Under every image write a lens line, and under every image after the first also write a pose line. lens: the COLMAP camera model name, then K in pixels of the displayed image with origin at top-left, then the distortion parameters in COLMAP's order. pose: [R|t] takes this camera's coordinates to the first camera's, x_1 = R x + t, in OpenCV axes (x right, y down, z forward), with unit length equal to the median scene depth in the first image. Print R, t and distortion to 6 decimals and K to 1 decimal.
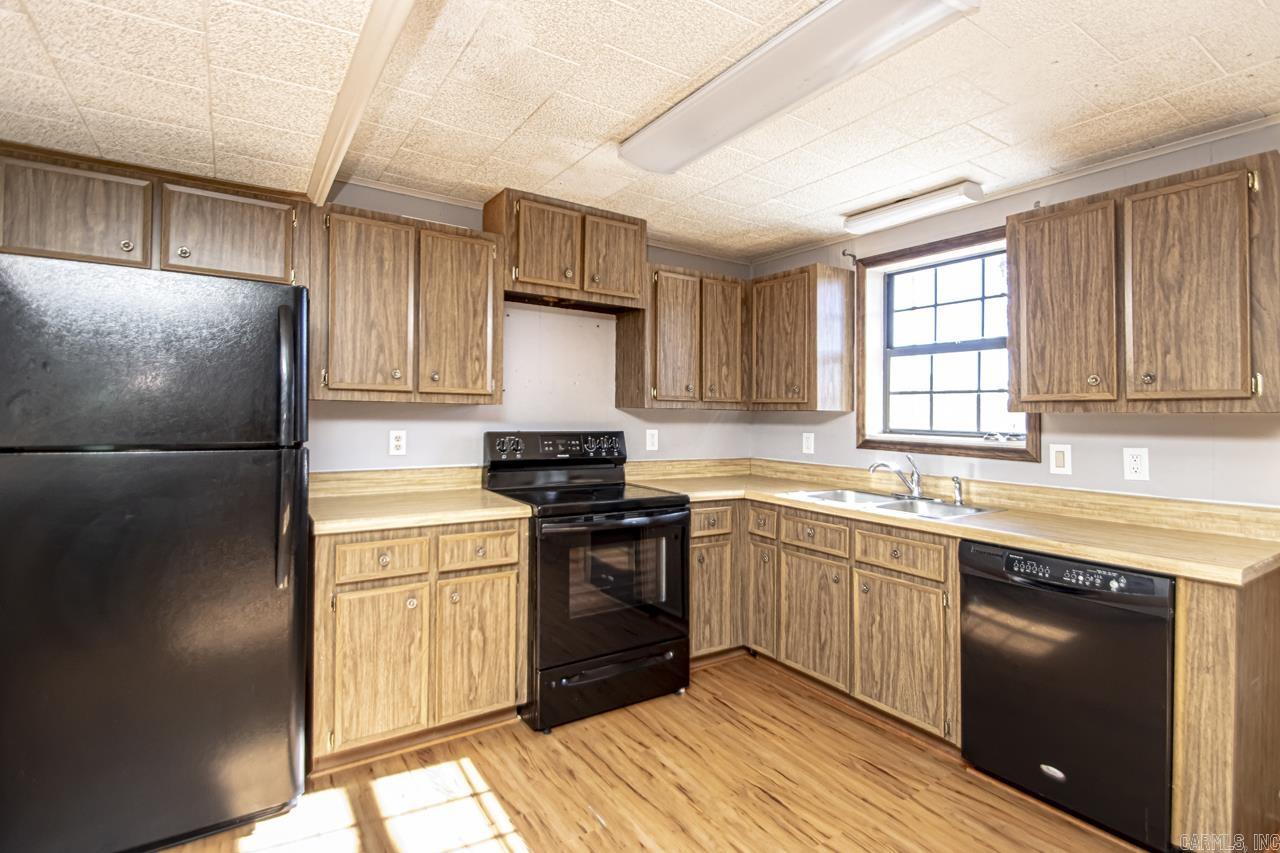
lens RADIAL K [[616.0, 0, 647.1], [0, 616.0, 406.5], [0, 0, 1]] dist [0.019828, -0.021043]
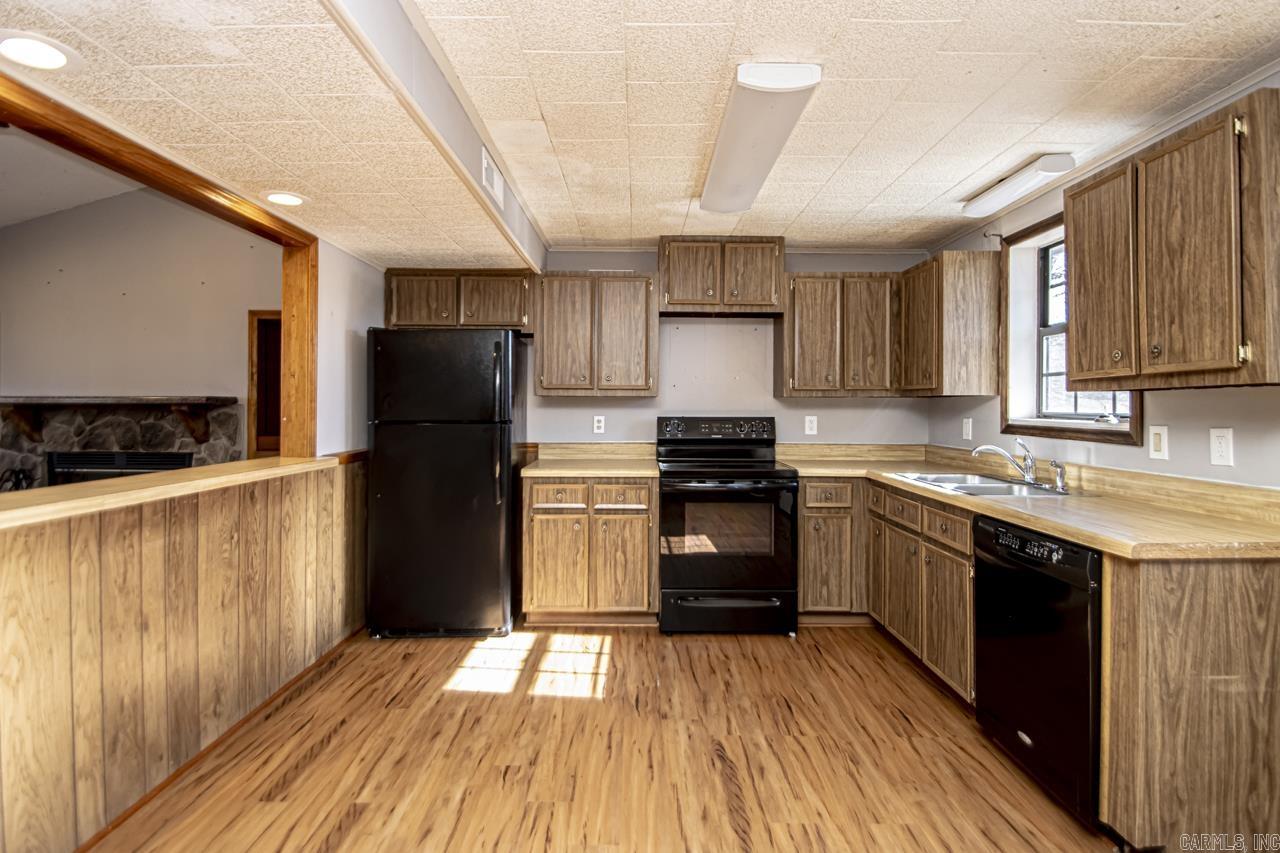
lens RADIAL K [[634.4, 0, 643.8], [0, 634.4, 395.8], [0, 0, 1]] dist [0.018073, -0.022115]
pose [[0.826911, -0.023568, -0.561838, 0.519968], [0.017346, 0.999715, -0.016407, 0.017930], [0.562065, 0.003822, 0.827084, -0.169003]]
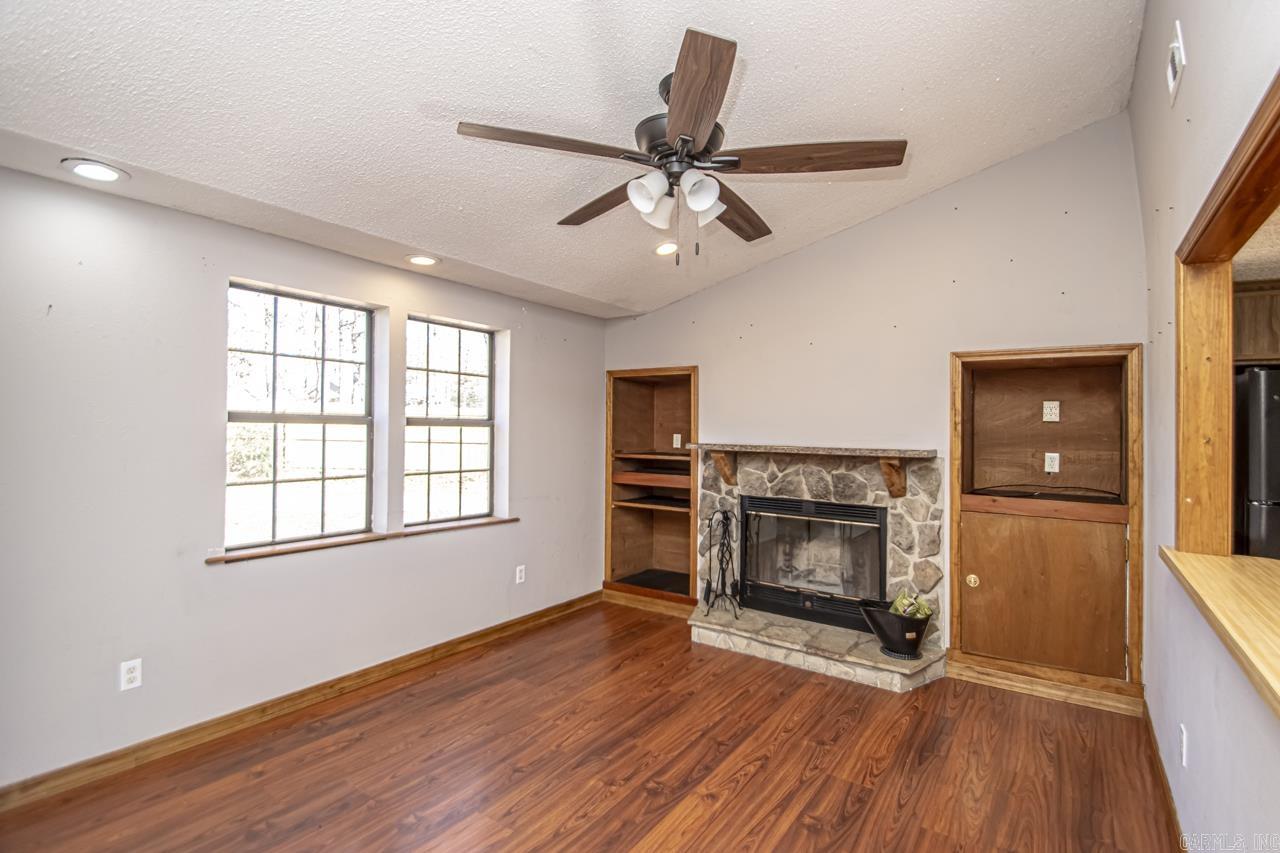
lens RADIAL K [[605.1, 0, 655.5], [0, 605.1, 425.7], [0, 0, 1]] dist [0.022733, -0.020769]
pose [[0.382095, -0.012027, -0.924045, -0.156912], [0.001521, 0.999922, -0.012386, -0.055832], [0.924122, 0.003327, 0.382084, -0.514514]]
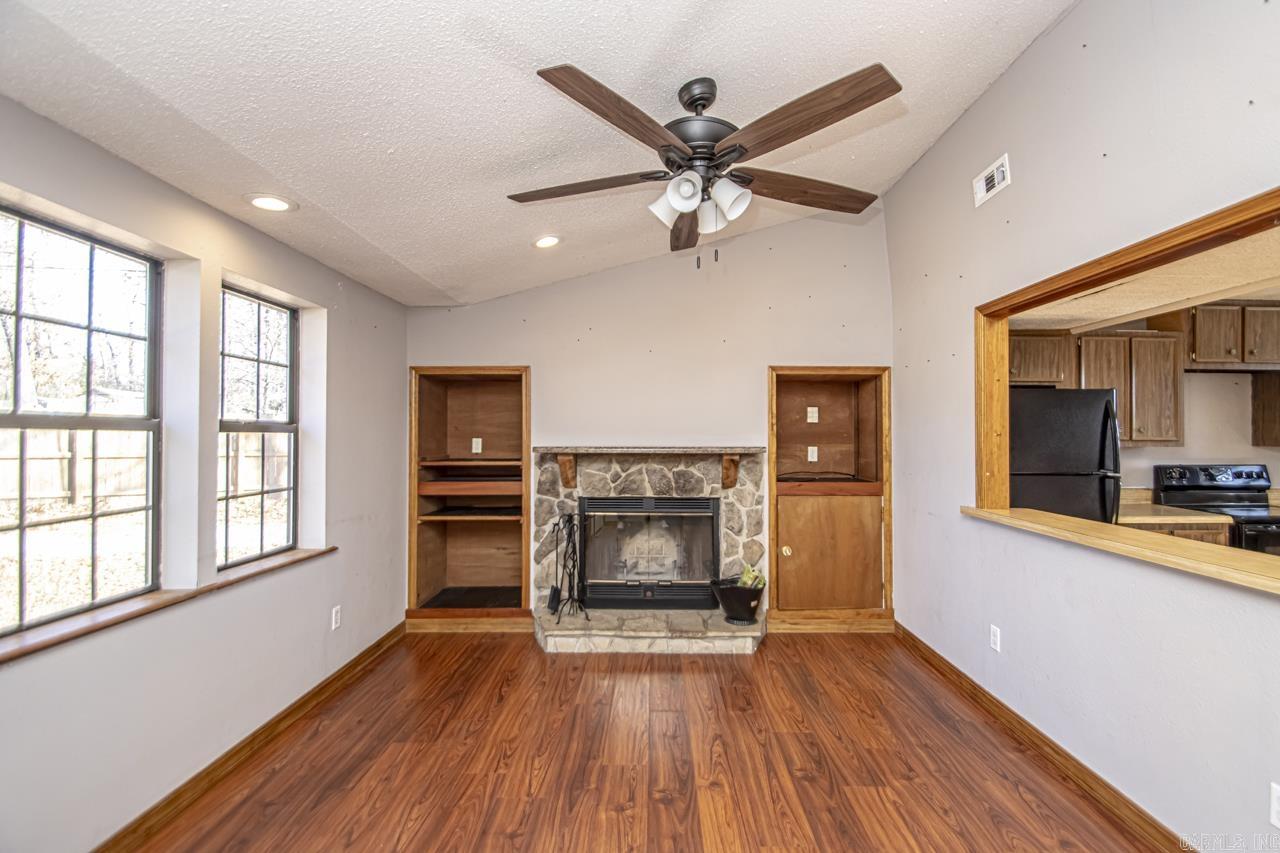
lens RADIAL K [[593.7, 0, 652.5], [0, 593.7, 428.4], [0, 0, 1]] dist [0.018448, -0.019260]
pose [[0.832938, -0.018075, -0.553071, -0.508827], [0.017424, 0.999827, -0.006434, -0.060548], [0.553092, -0.004278, 0.833109, -0.886027]]
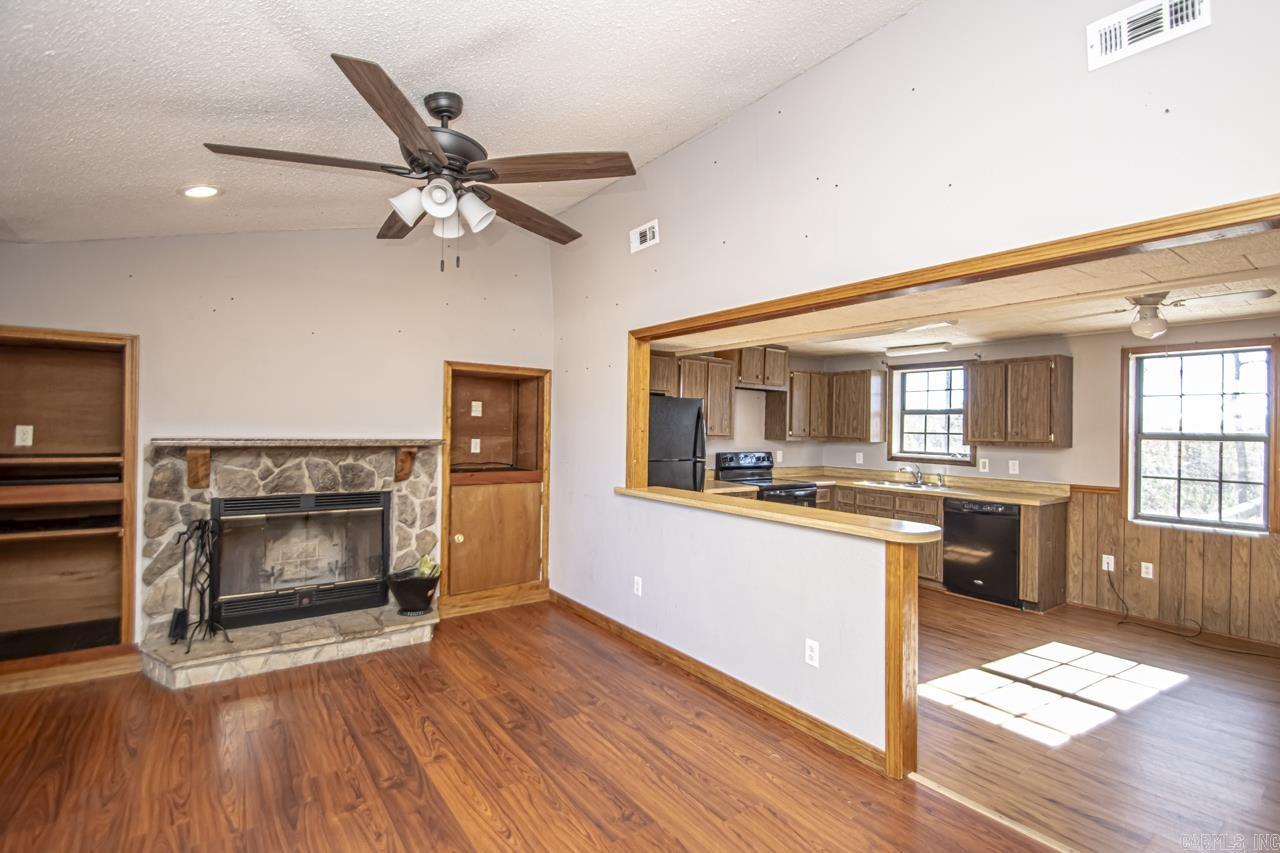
lens RADIAL K [[593.7, 0, 652.5], [0, 593.7, 428.4], [0, 0, 1]] dist [0.018448, -0.019260]
pose [[0.998043, 0.004143, 0.062401, -0.651979], [-0.004955, 0.999905, 0.012864, -0.069412], [-0.062342, -0.013148, 0.997968, -1.051791]]
